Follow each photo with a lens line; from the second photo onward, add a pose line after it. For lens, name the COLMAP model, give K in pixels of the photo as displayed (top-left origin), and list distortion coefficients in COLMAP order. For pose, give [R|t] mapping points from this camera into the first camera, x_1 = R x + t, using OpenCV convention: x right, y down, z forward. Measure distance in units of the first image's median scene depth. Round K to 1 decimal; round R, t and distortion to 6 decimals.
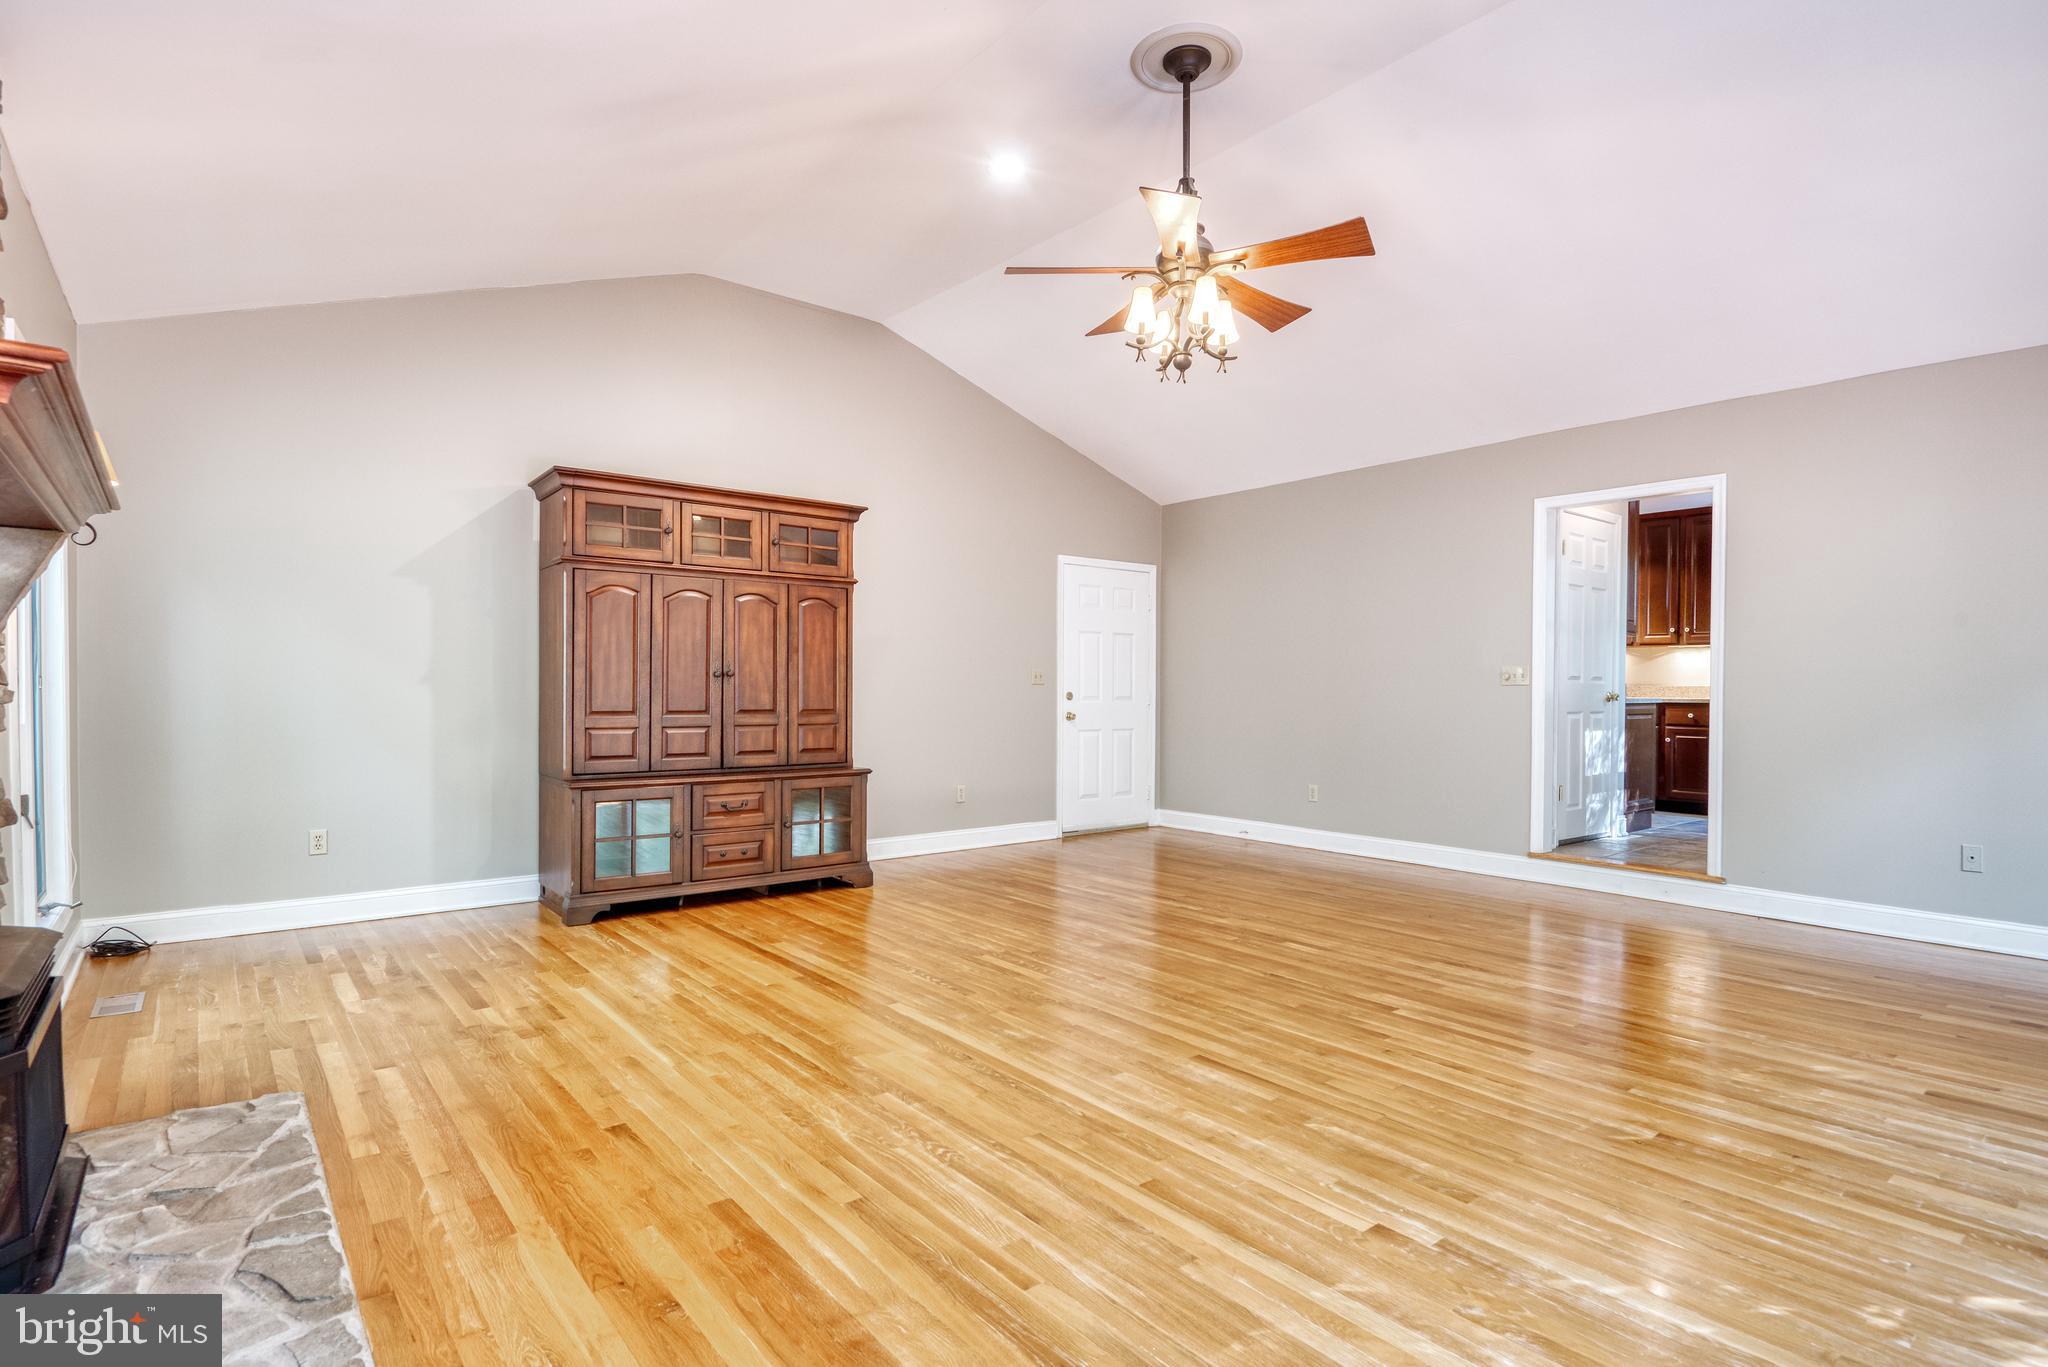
lens RADIAL K [[1001.8, 0, 1024.7], [0, 1001.8, 693.3], [0, 0, 1]] dist [-0.001985, -0.002232]
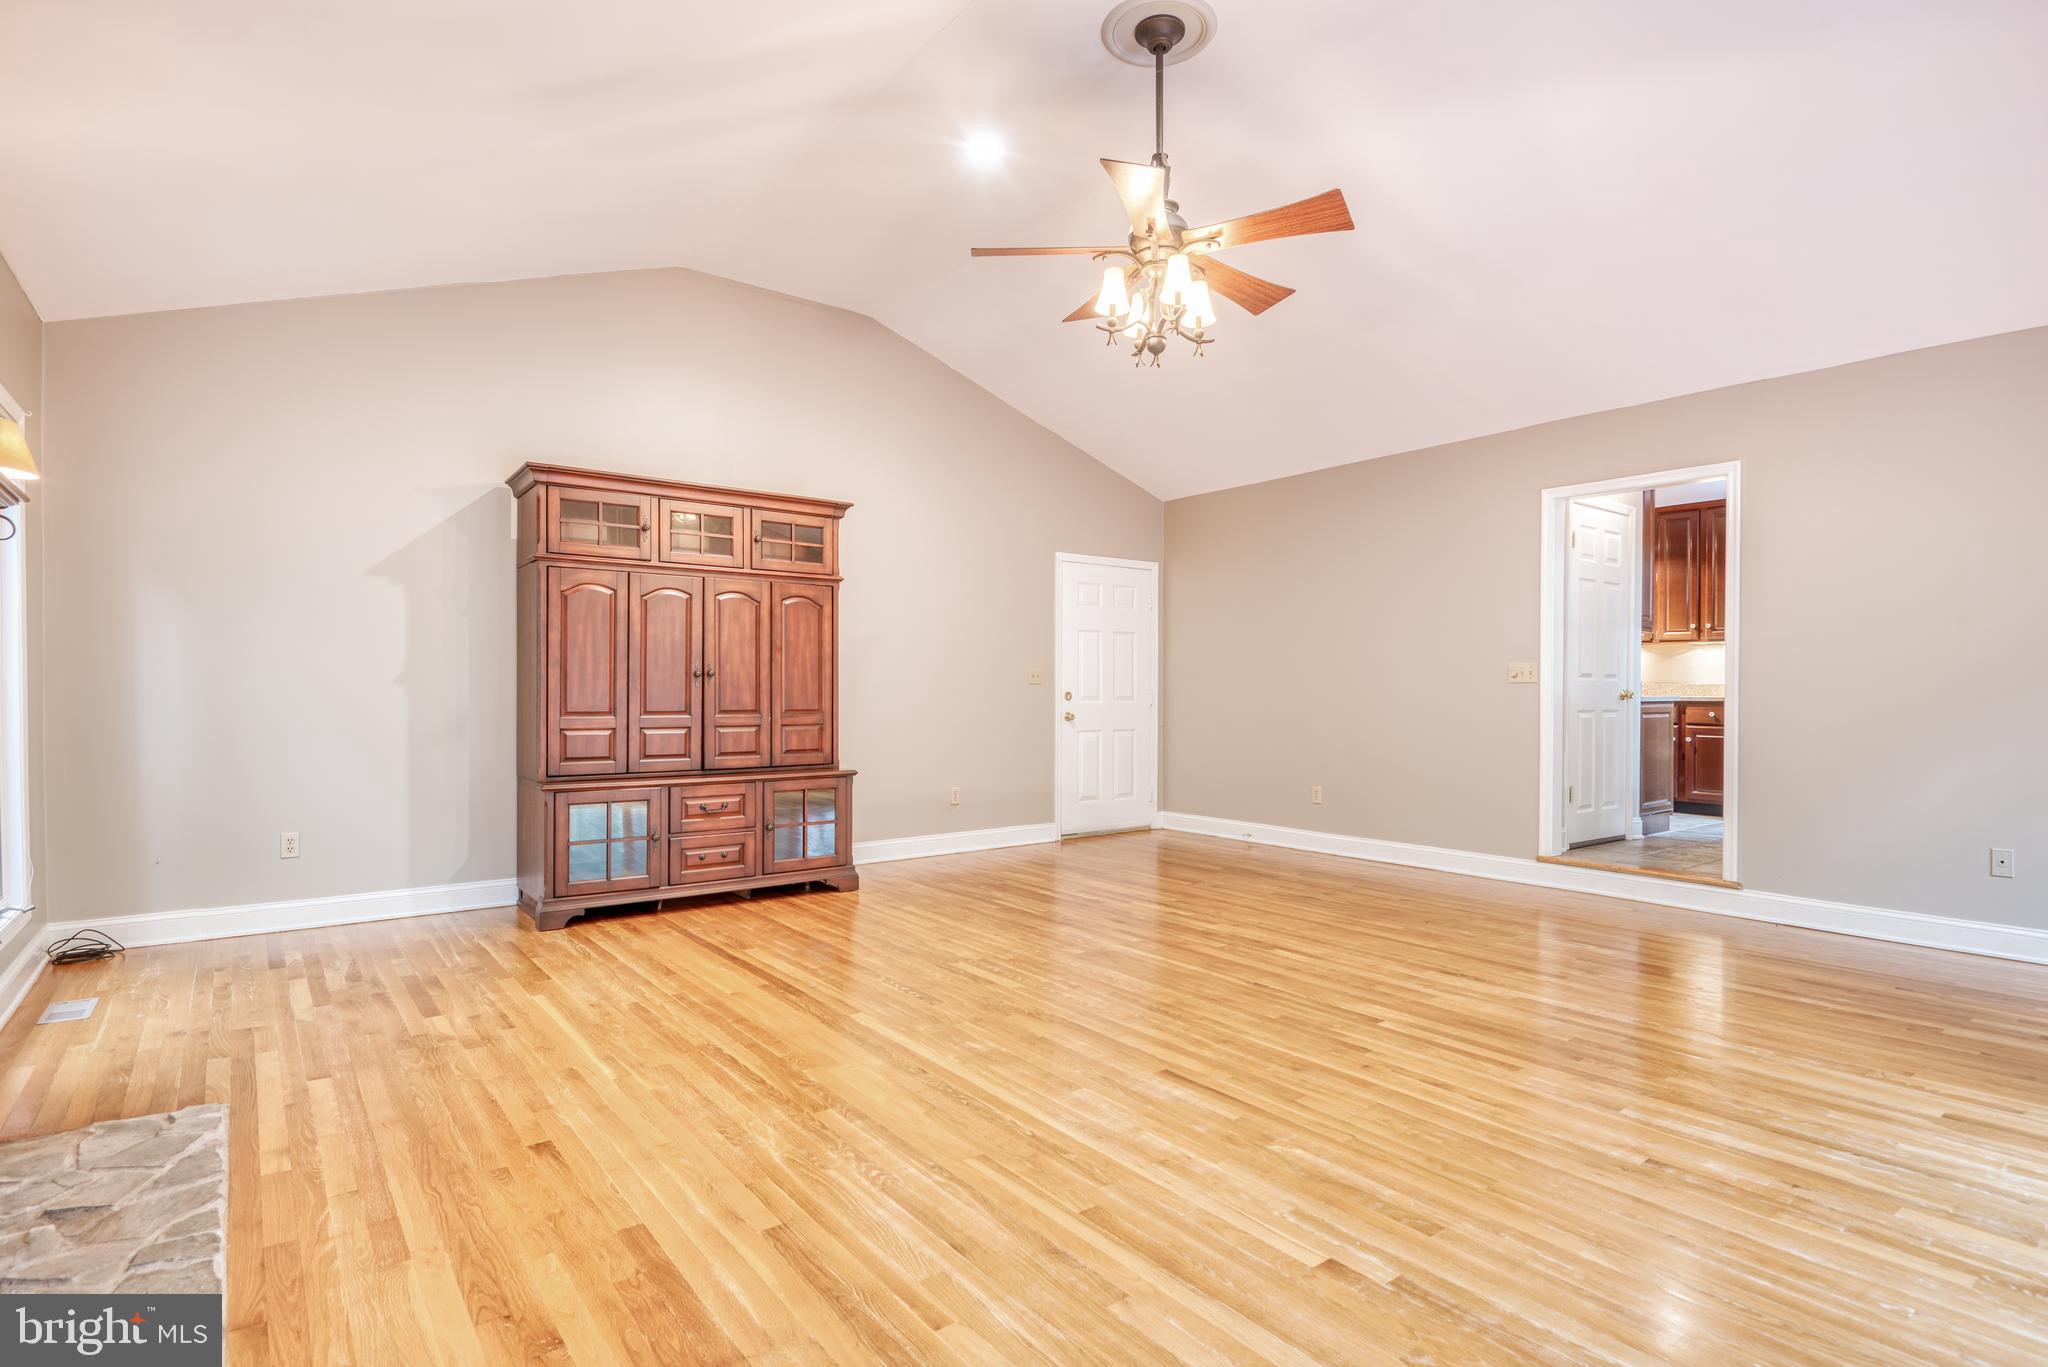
lens RADIAL K [[1004.3, 0, 1024.9], [0, 1004.3, 691.5], [0, 0, 1]] dist [-0.005176, -0.000956]
pose [[0.999731, -0.003334, -0.022938, 0.070253], [0.003233, 0.999985, -0.004429, 0.006982], [0.022952, 0.004354, 0.999727, 0.049093]]
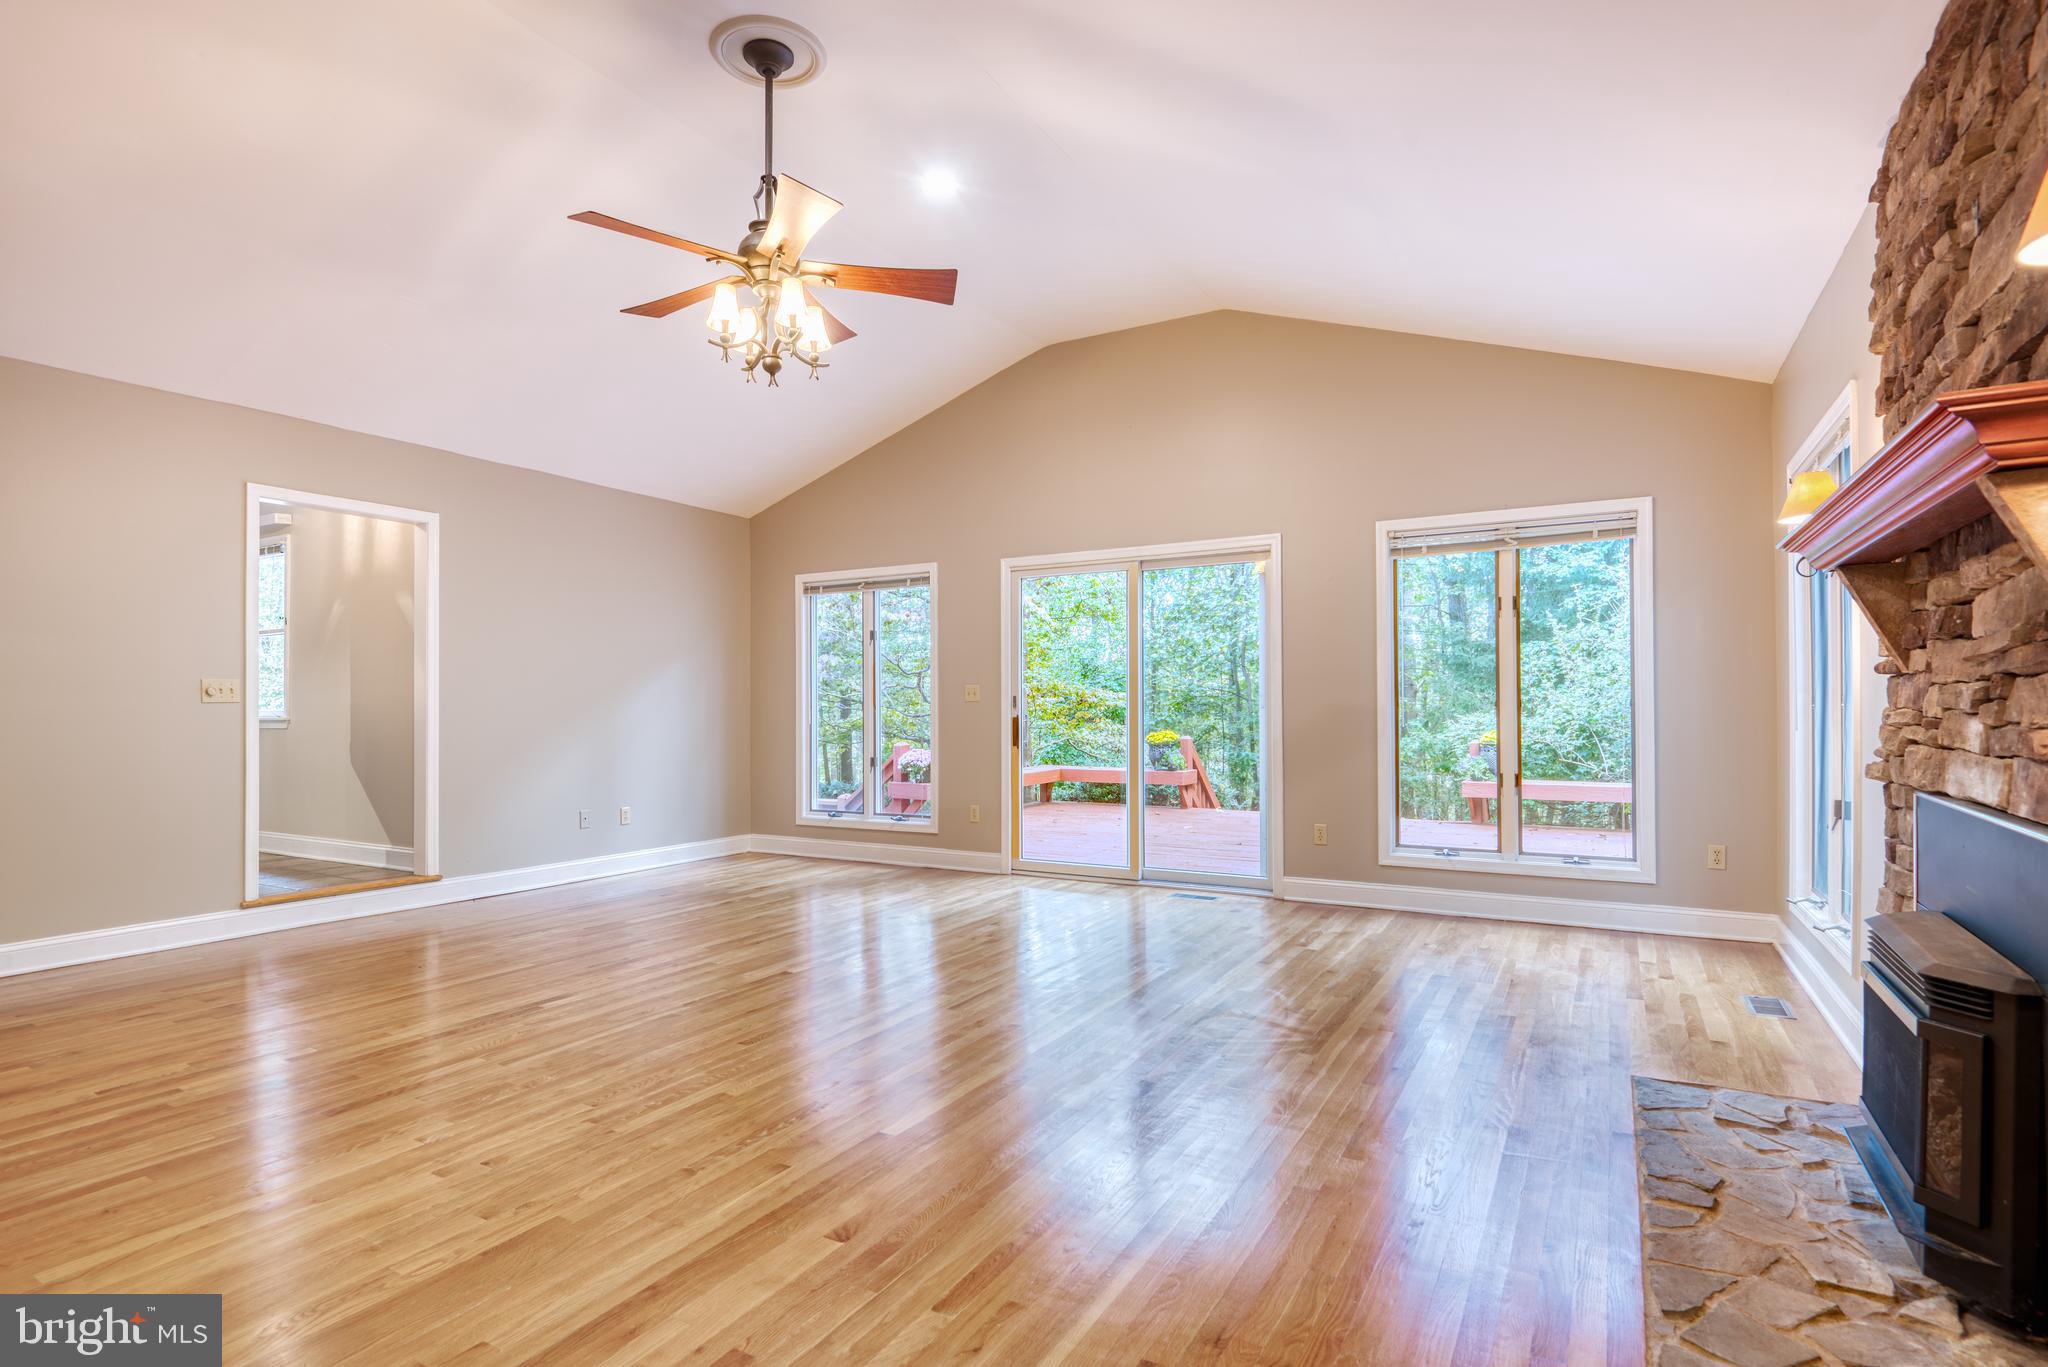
lens RADIAL K [[1004.3, 0, 1024.9], [0, 1004.3, 691.5], [0, 0, 1]] dist [-0.005176, -0.000956]
pose [[-0.367315, 0.011623, 0.930024, -1.097169], [0.004878, 0.999932, -0.010571, -0.010612], [-0.930084, 0.000654, -0.367346, 1.498011]]
